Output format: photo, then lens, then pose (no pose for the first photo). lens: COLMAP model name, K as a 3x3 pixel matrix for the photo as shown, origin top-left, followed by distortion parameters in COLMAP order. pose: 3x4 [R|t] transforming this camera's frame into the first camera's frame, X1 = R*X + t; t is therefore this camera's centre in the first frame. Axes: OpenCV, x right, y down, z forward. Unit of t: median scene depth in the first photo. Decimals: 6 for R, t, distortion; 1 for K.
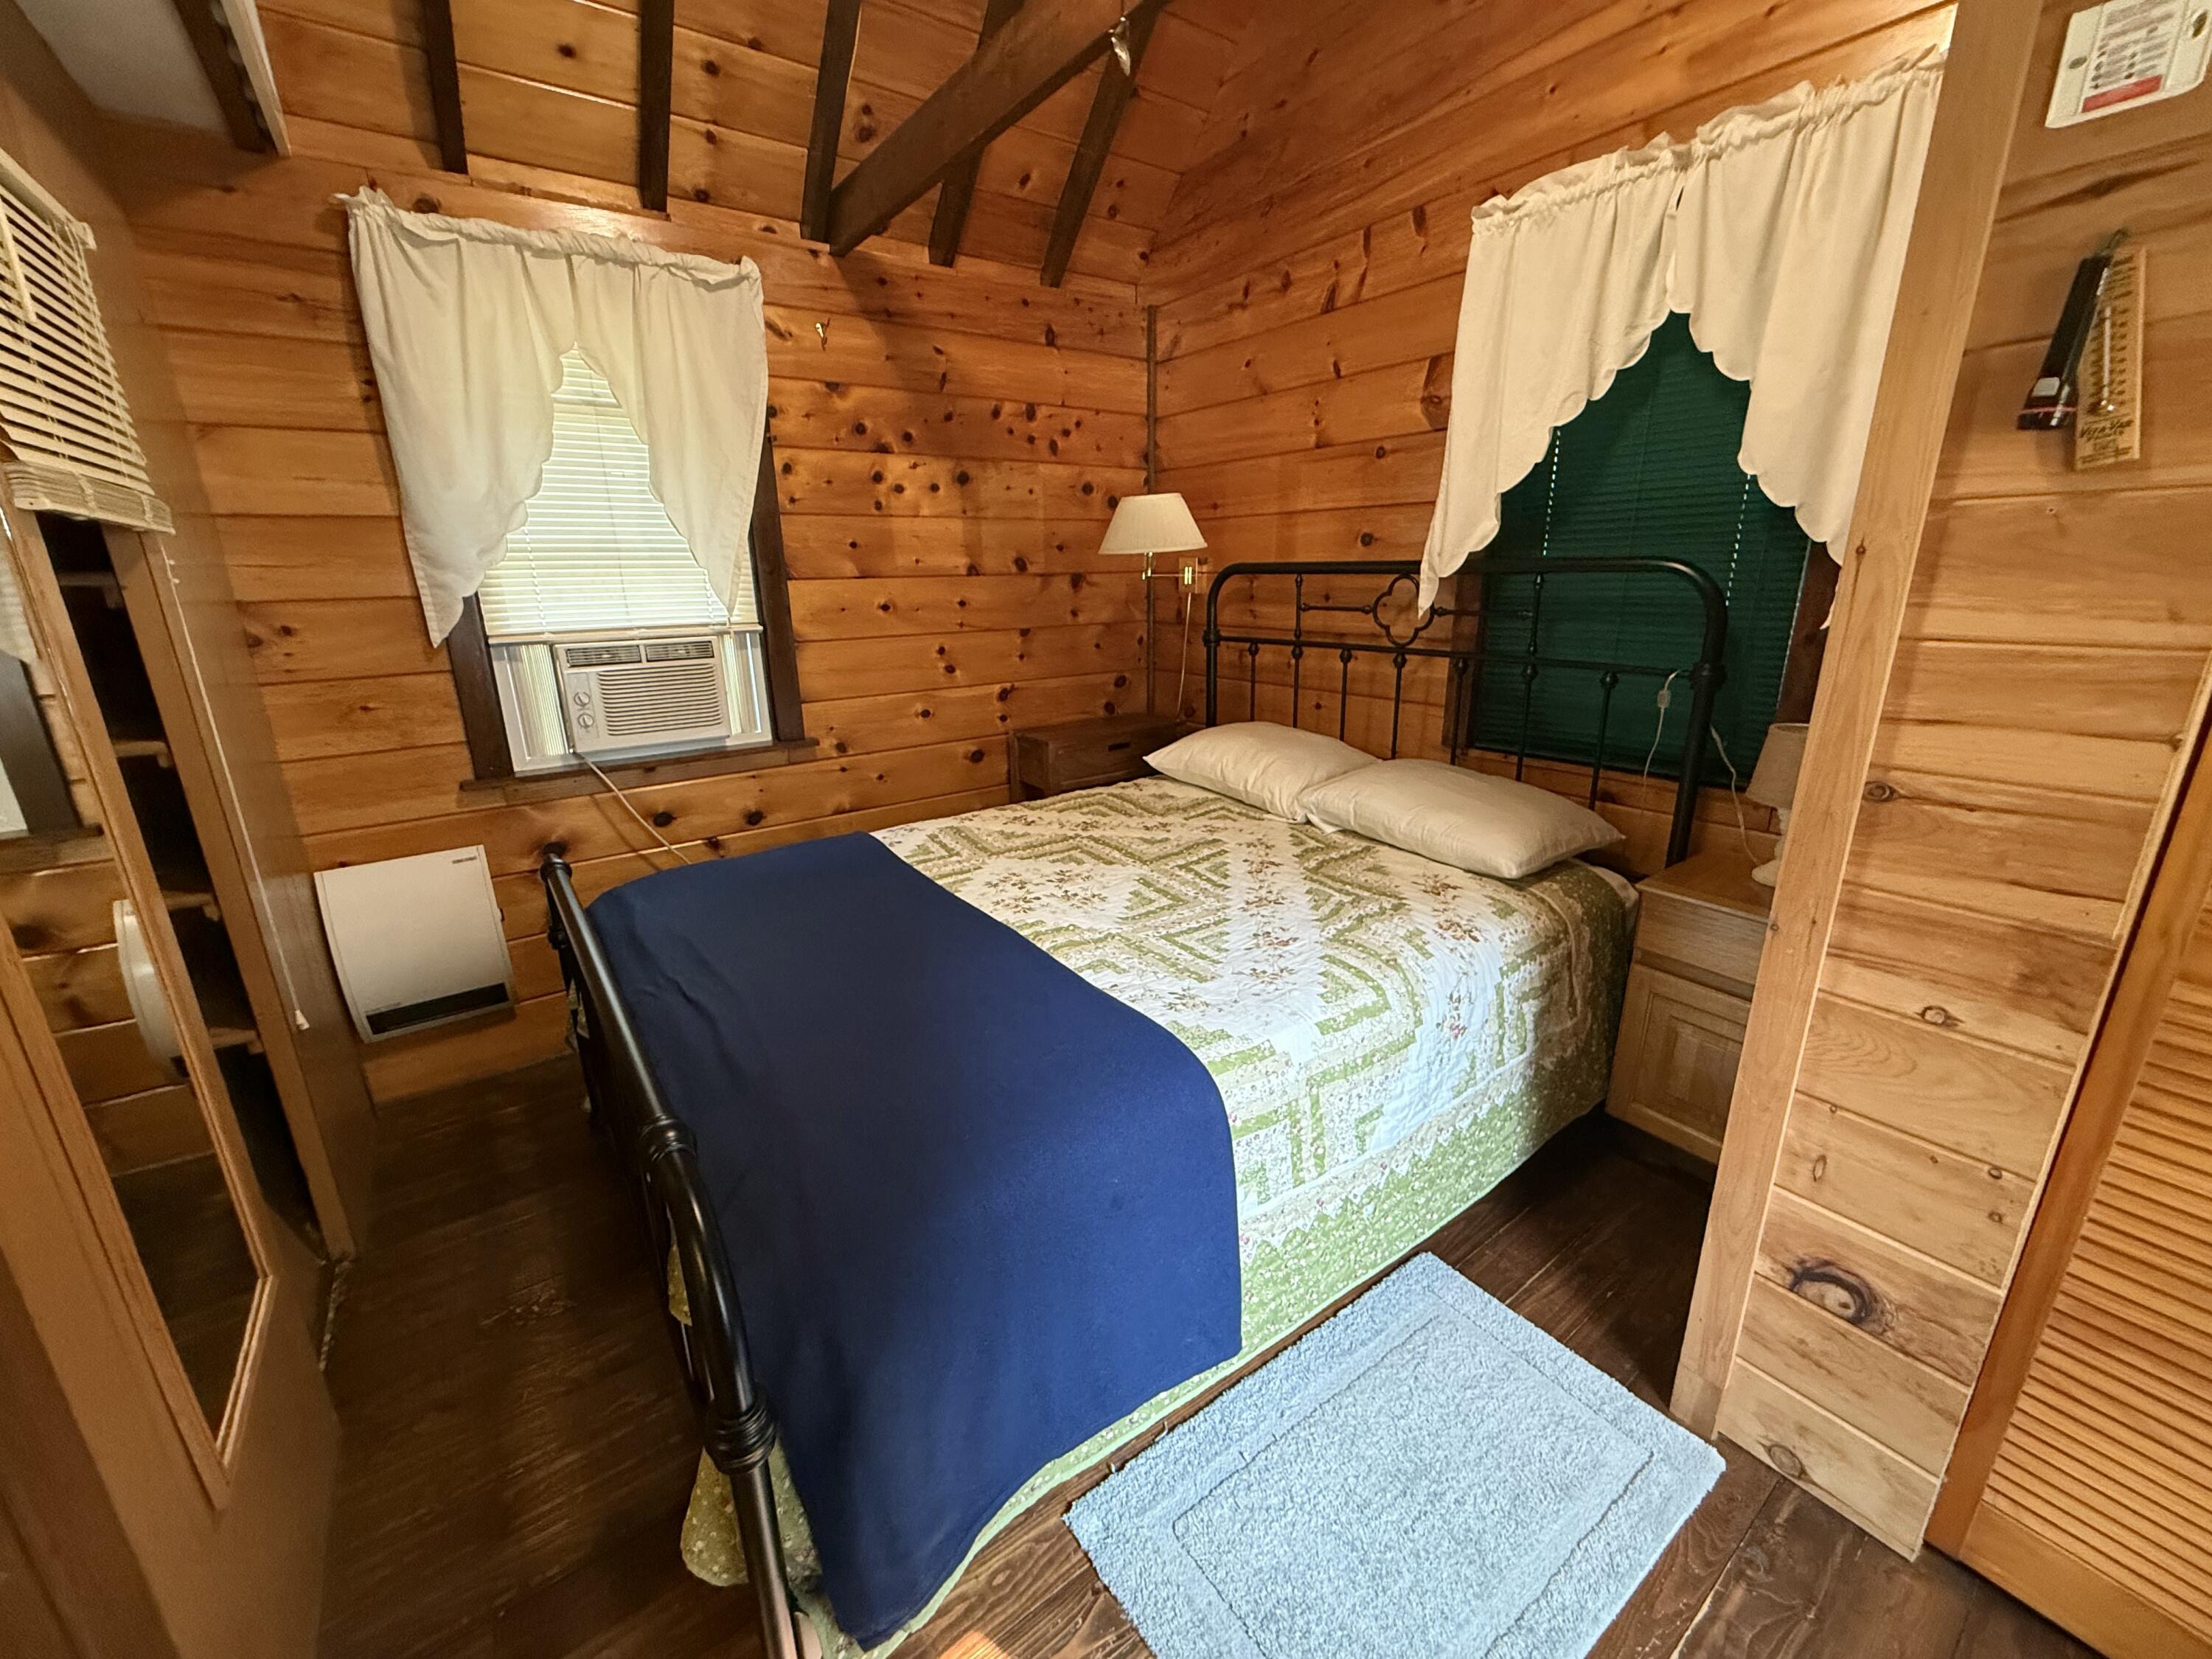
lens RADIAL K [[889.1, 0, 1106.9], [0, 889.1, 823.5], [0, 0, 1]] dist [-0.000664, -0.000068]
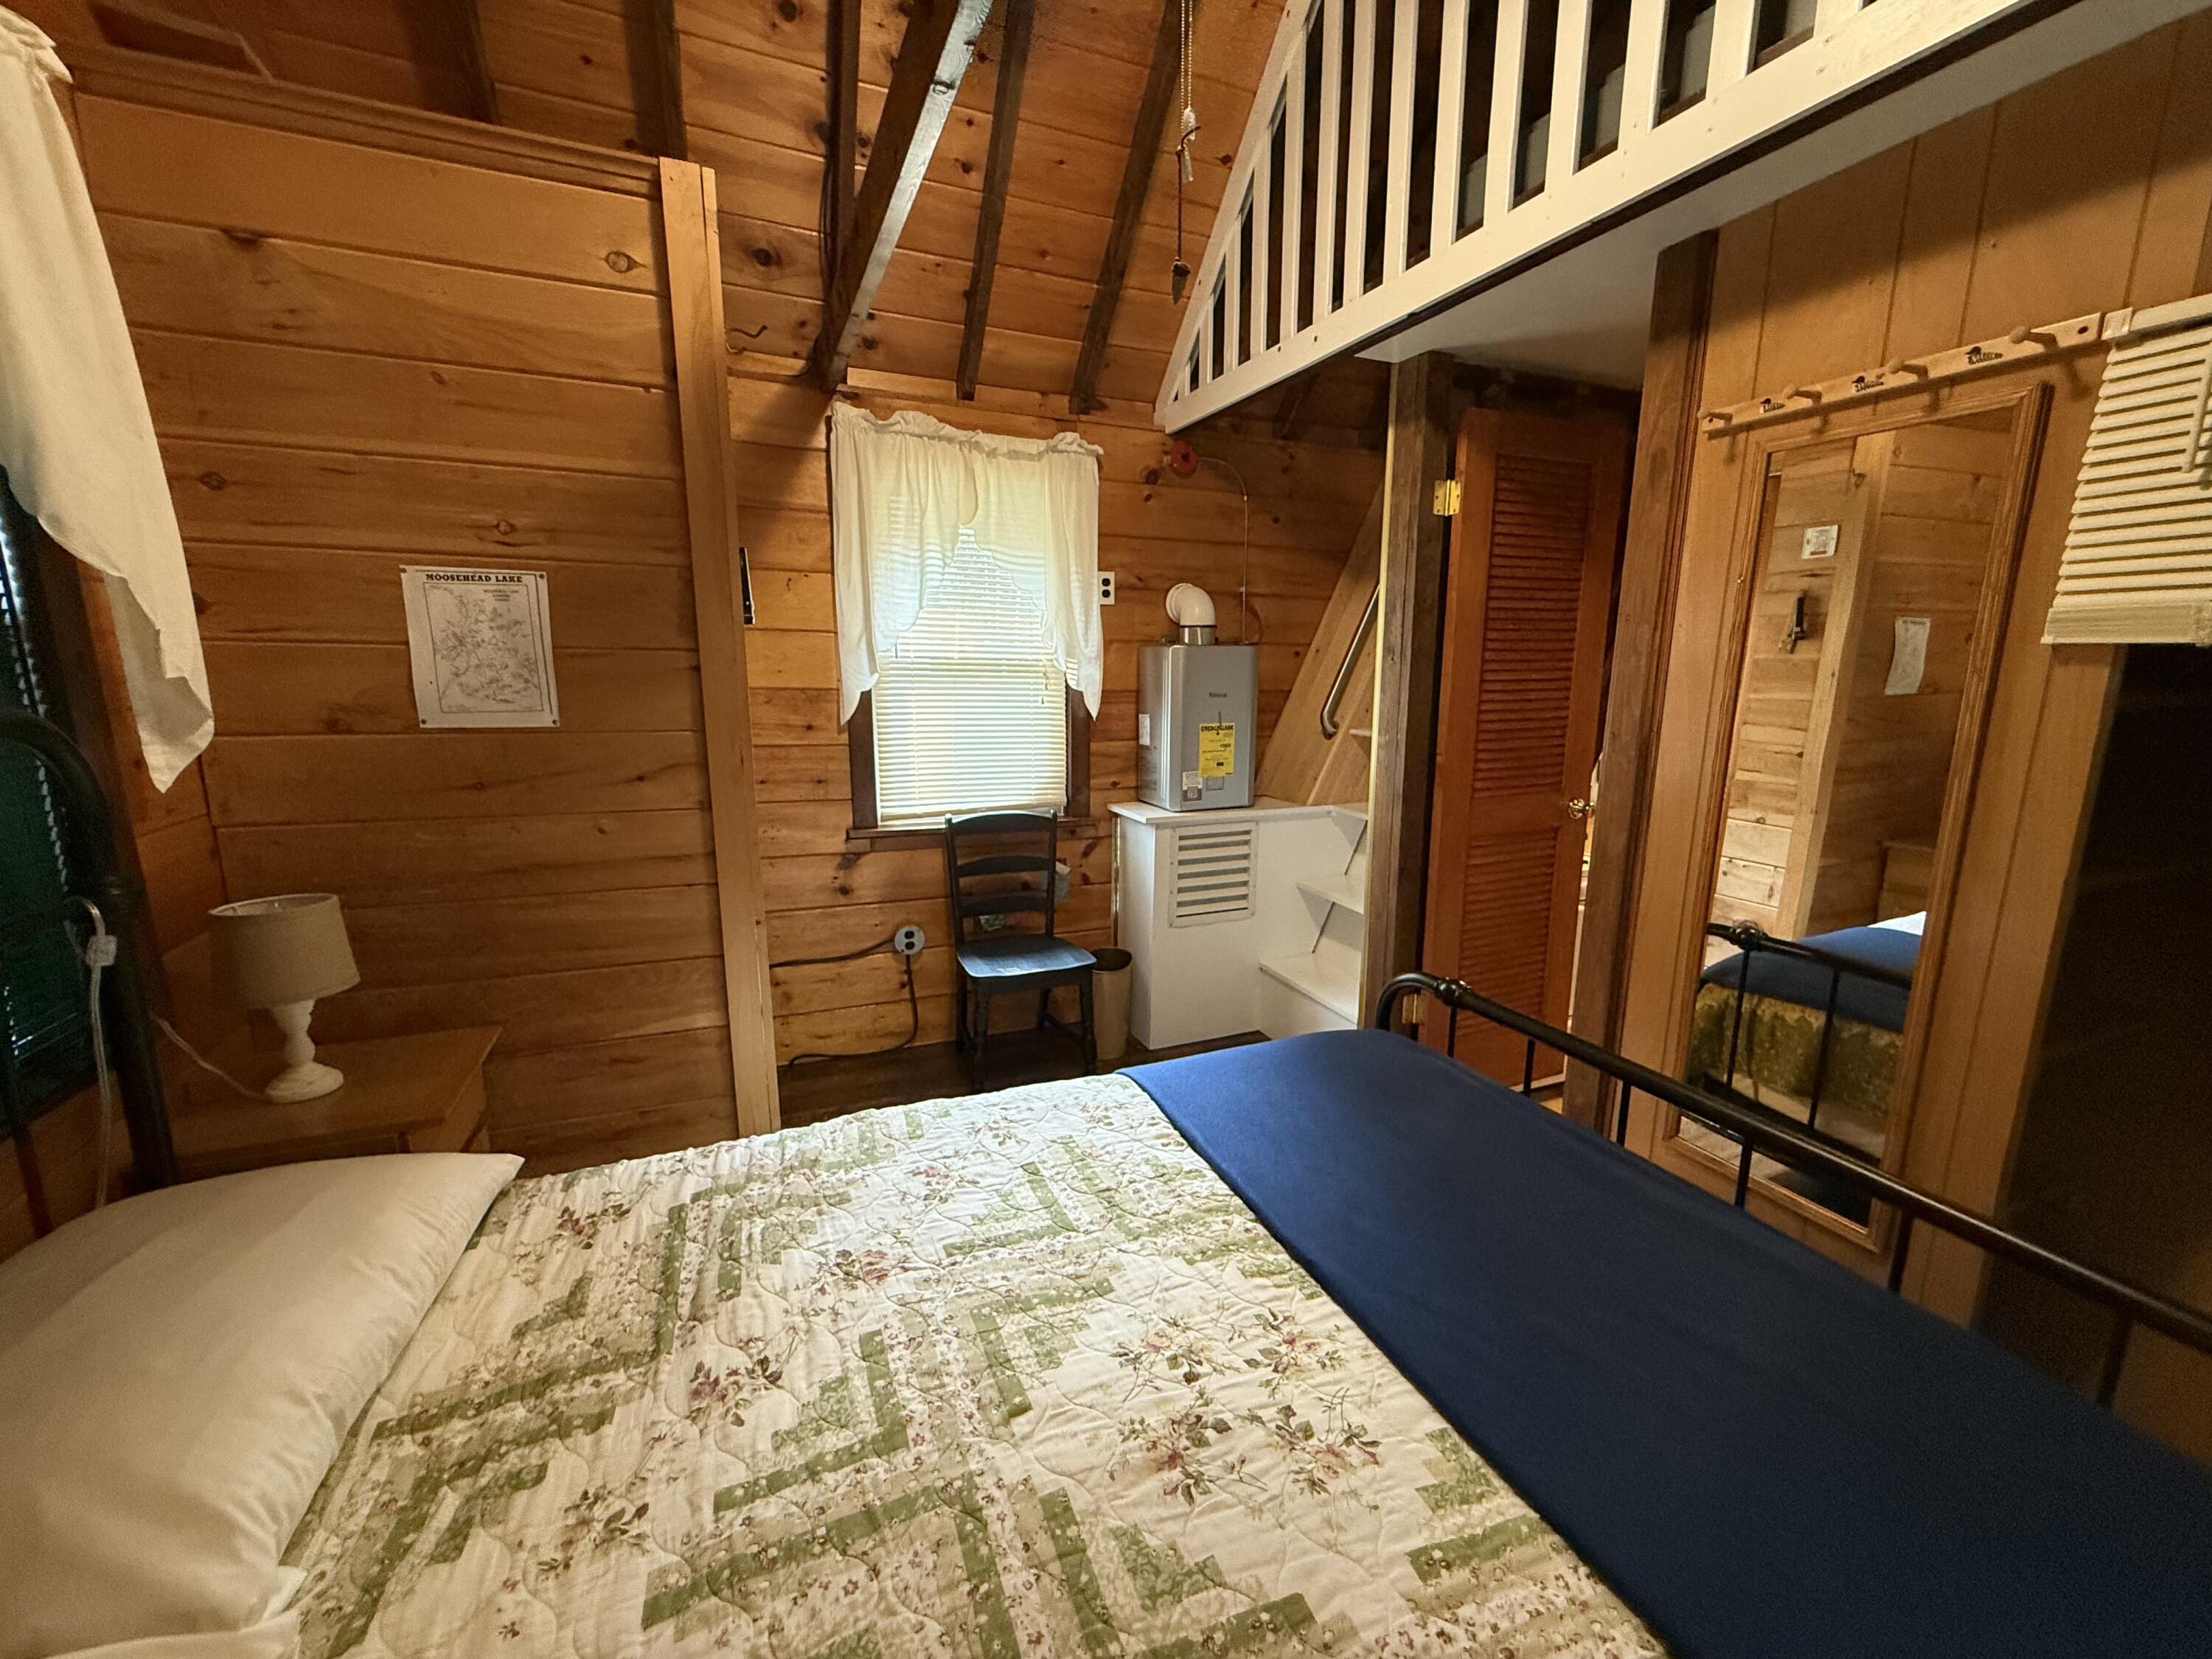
lens RADIAL K [[889.1, 0, 1111.3], [0, 889.1, 833.0], [0, 0, 1]] dist [-0.000664, -0.000068]
pose [[-0.975250, -0.032170, 0.218750, -0.096284], [0.071557, 0.890190, 0.449936, -0.390564], [-0.209203, 0.454453, -0.865856, 1.262209]]
